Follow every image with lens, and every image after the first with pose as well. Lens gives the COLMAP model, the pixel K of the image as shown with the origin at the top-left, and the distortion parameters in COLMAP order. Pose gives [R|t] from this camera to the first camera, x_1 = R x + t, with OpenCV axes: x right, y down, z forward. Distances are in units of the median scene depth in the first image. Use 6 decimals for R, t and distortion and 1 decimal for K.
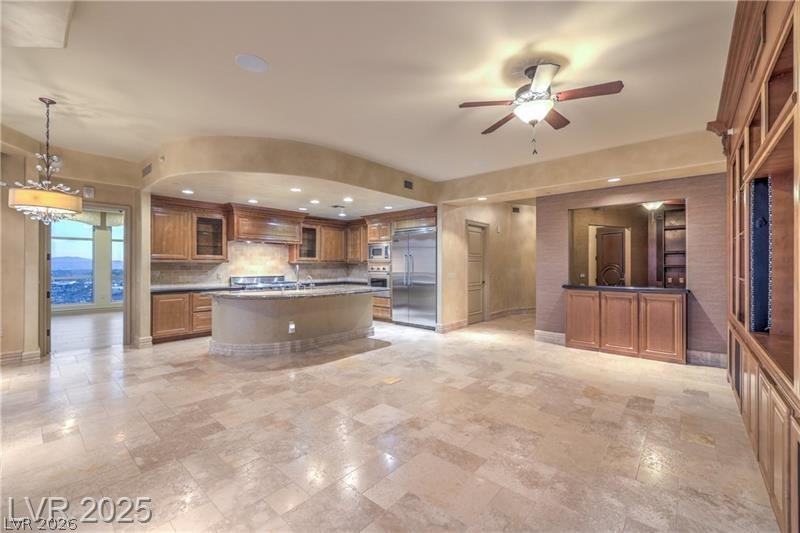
lens RADIAL K [[331.6, 0, 410.1], [0, 331.6, 266.1], [0, 0, 1]] dist [0.000398, 0.000125]
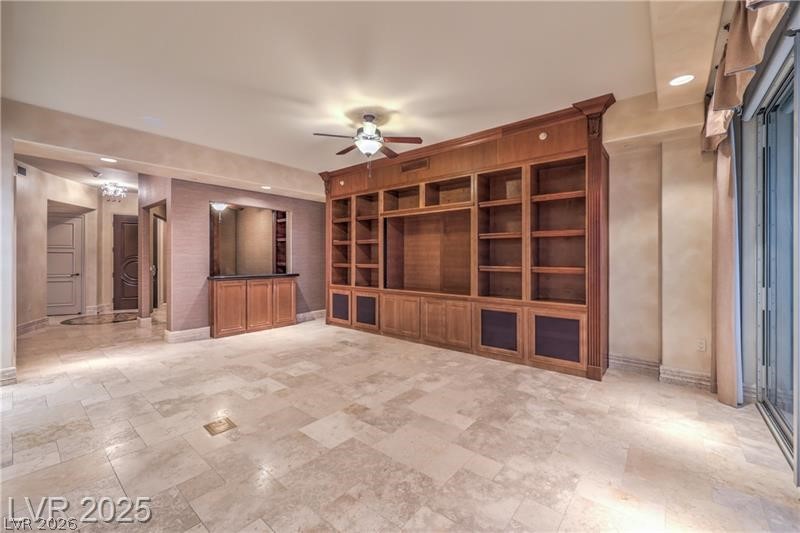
lens RADIAL K [[322.7, 0, 400.1], [0, 322.7, 259.3], [0, 0, 1]] dist [0.000228, 0.000024]
pose [[-0.008921, -0.002862, 0.999956, -0.701161], [0.002308, 0.999993, 0.002883, 0.003849], [-0.999958, 0.002333, -0.008914, 0.626007]]
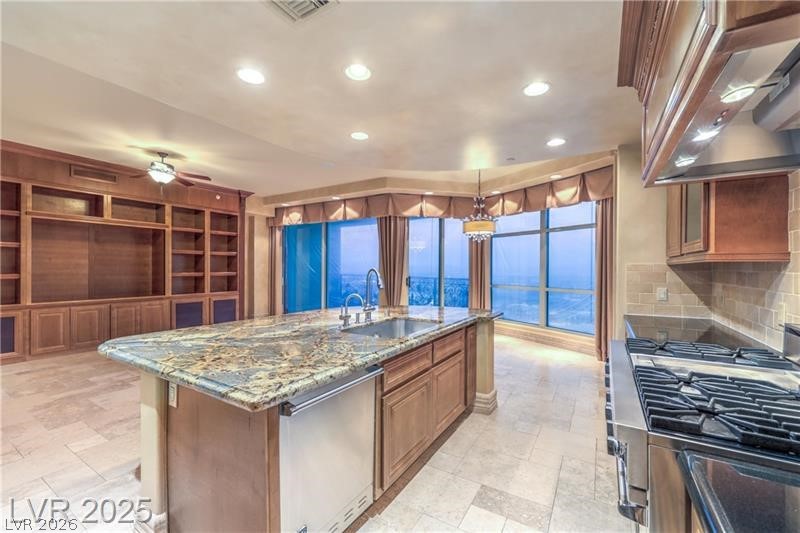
lens RADIAL K [[331.6, 0, 410.1], [0, 331.6, 266.1], [0, 0, 1]] dist [0.000398, 0.000125]
pose [[-0.985713, -0.006238, -0.168316, -0.435217], [-0.006125, 0.999981, -0.001193, -0.005393], [0.168320, -0.000145, -0.985732, 2.072106]]
